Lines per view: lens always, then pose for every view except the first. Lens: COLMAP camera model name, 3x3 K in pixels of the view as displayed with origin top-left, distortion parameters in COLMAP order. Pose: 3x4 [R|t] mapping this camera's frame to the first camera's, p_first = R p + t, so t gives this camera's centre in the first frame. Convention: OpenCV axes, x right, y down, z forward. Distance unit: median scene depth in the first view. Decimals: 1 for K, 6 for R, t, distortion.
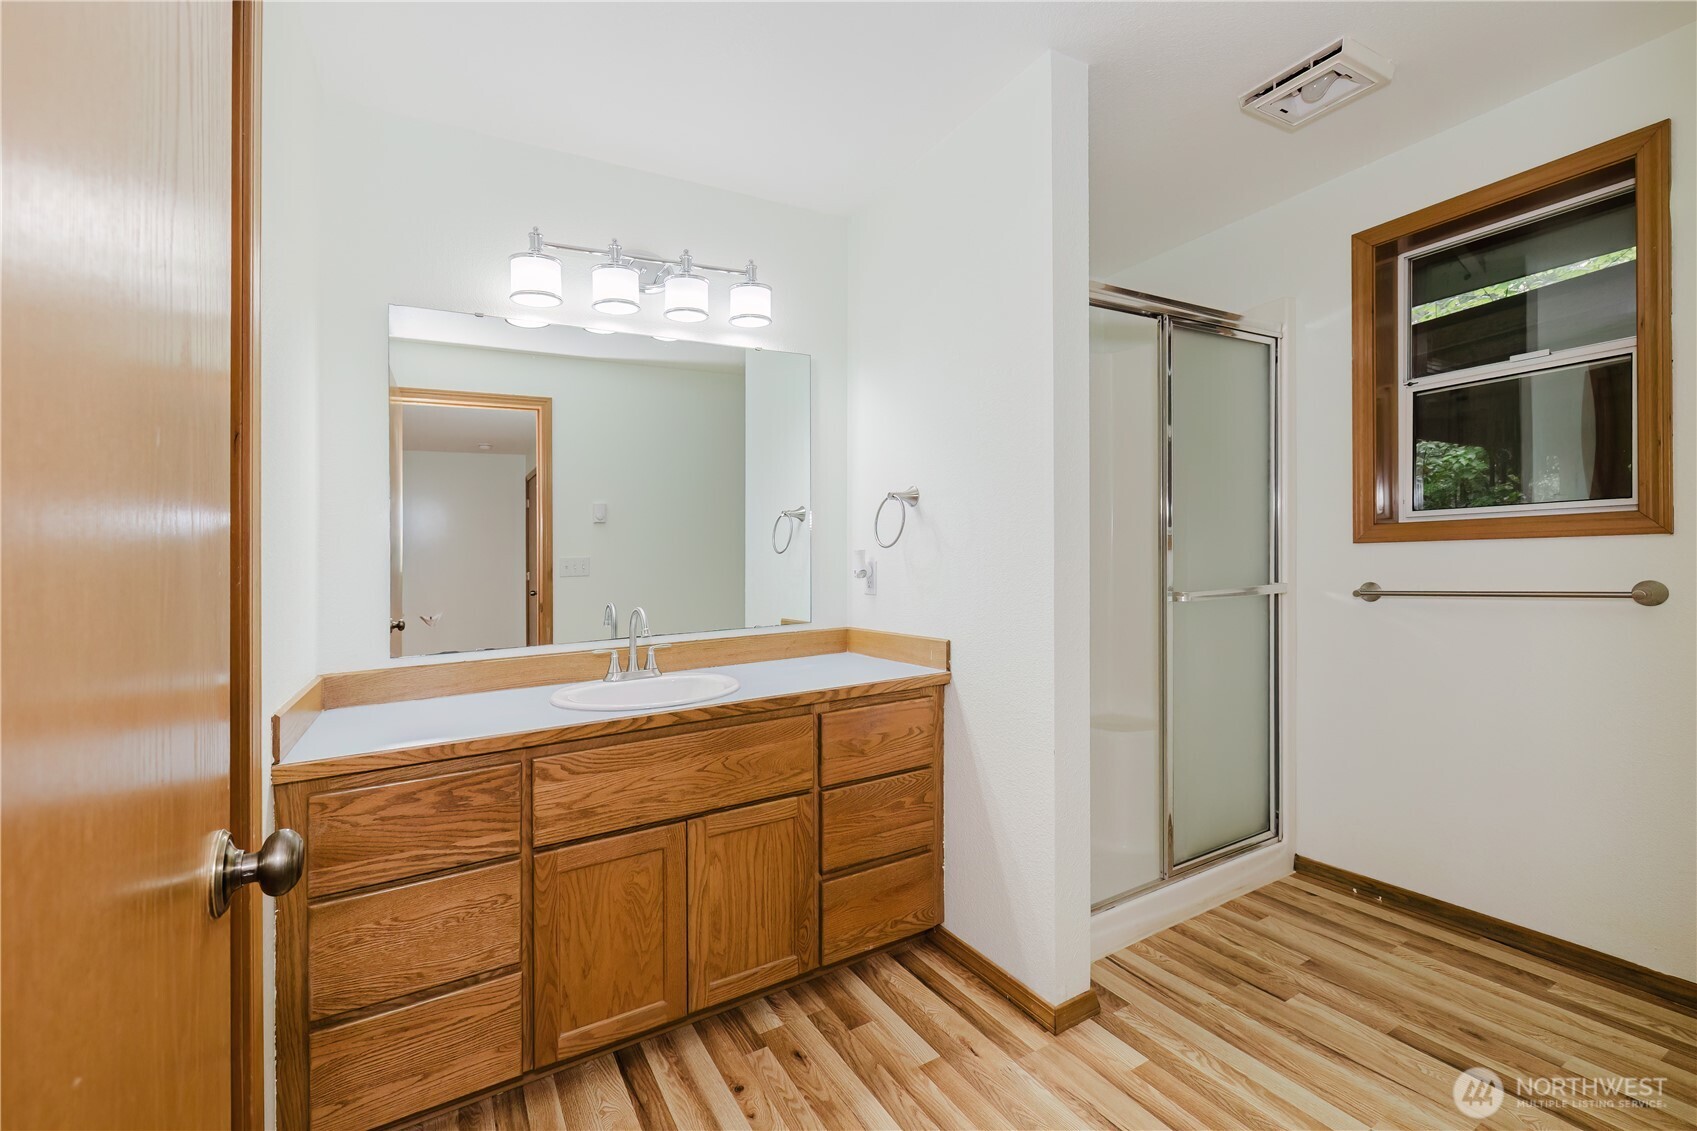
lens RADIAL K [[732.9, 0, 862.2], [0, 732.9, 560.1], [0, 0, 1]] dist [-0.000266, -0.000312]
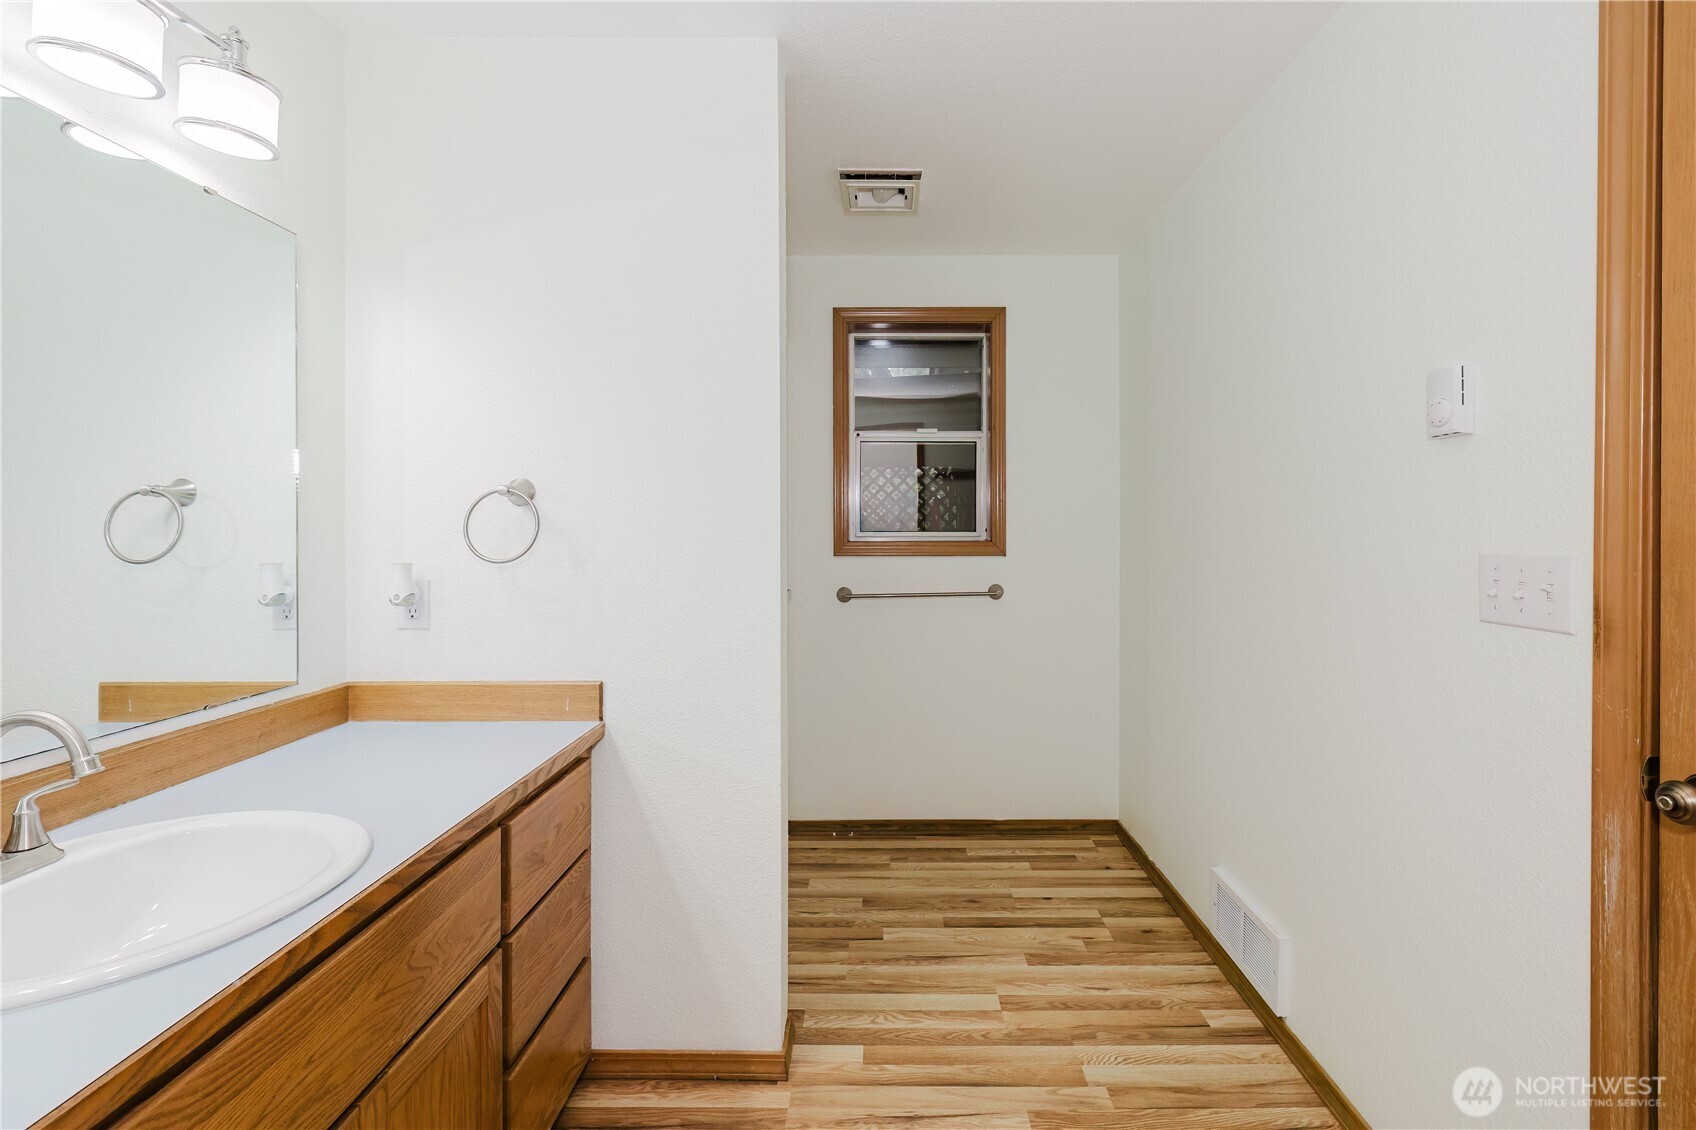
lens RADIAL K [[732.4, 0, 872.6], [0, 732.4, 556.1], [0, 0, 1]] dist [-0.000266, -0.000312]
pose [[0.502708, 0.003354, 0.864450, -0.487817], [-0.013739, 0.999897, 0.004110, -0.038398], [-0.864347, -0.013942, 0.502702, 0.416297]]
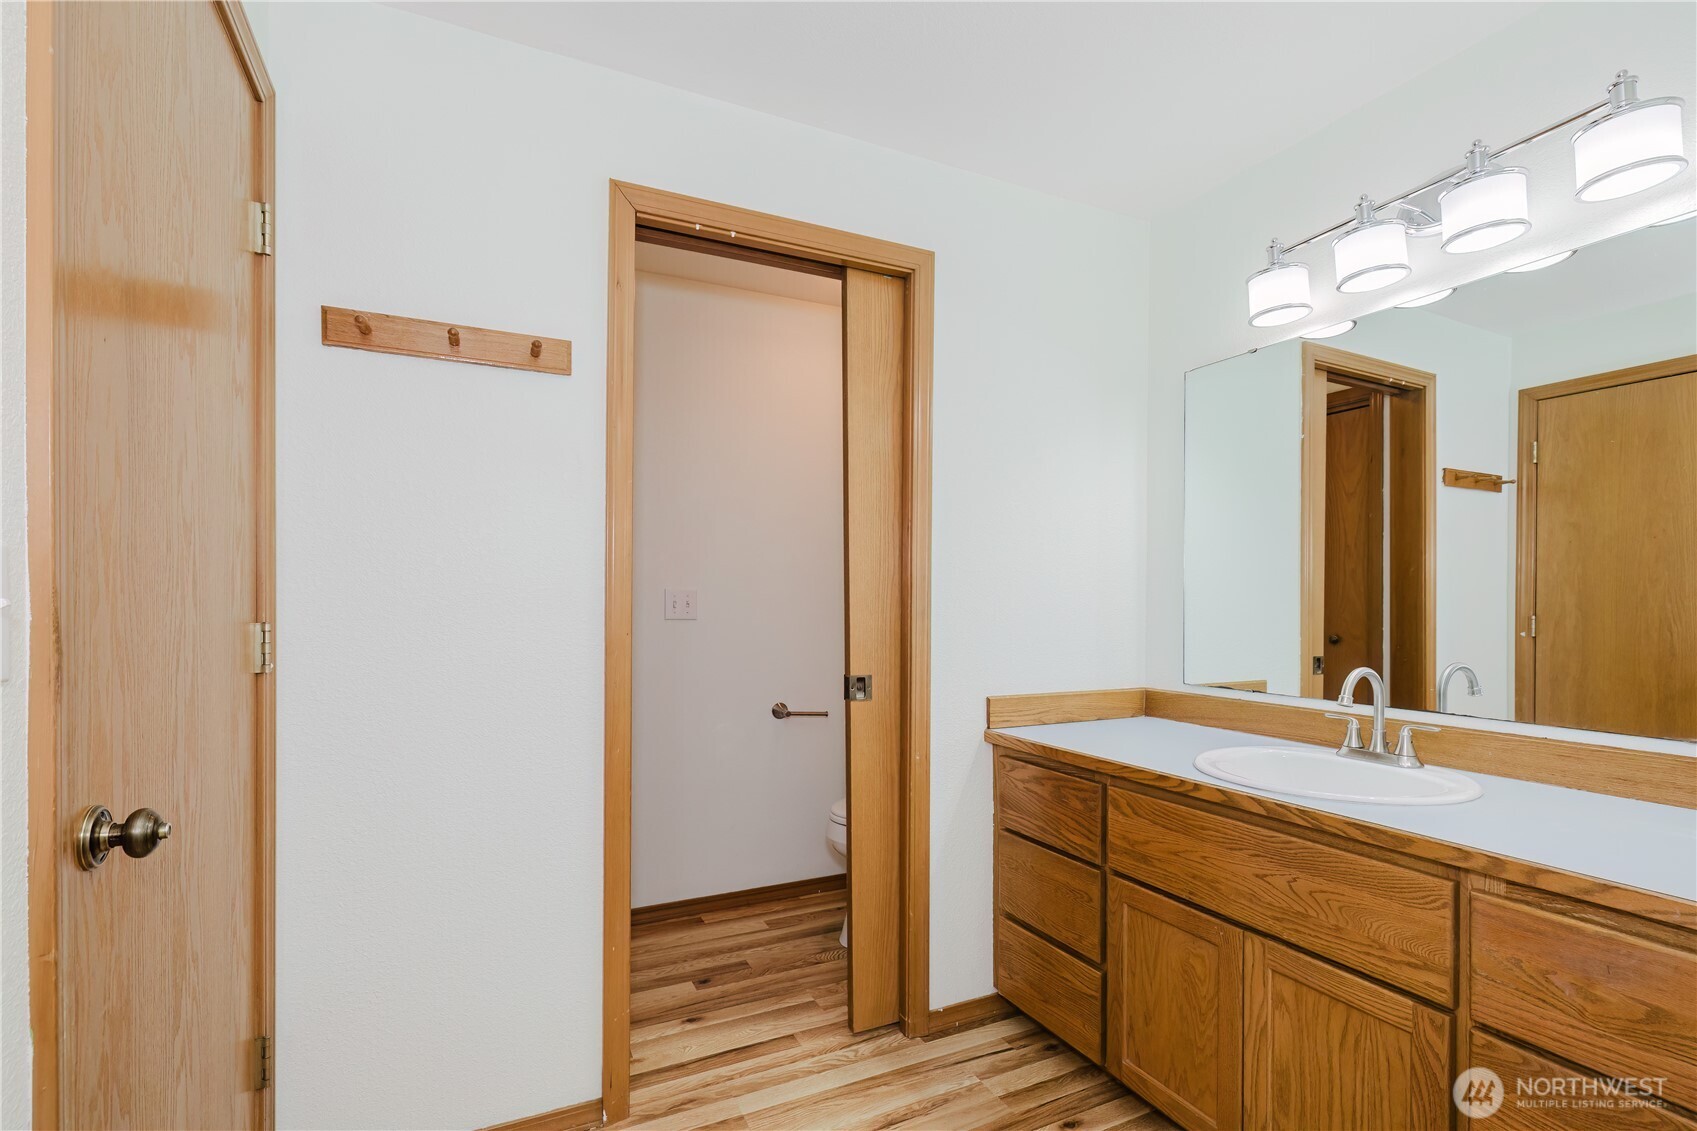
lens RADIAL K [[732.9, 0, 805.0], [0, 732.9, 586.5], [0, 0, 1]] dist [-0.000266, -0.000312]
pose [[-0.096057, 0.010560, -0.995320, 0.589986], [-0.008247, 0.999901, 0.011404, -0.028995], [0.995342, 0.009304, -0.095961, 0.571246]]
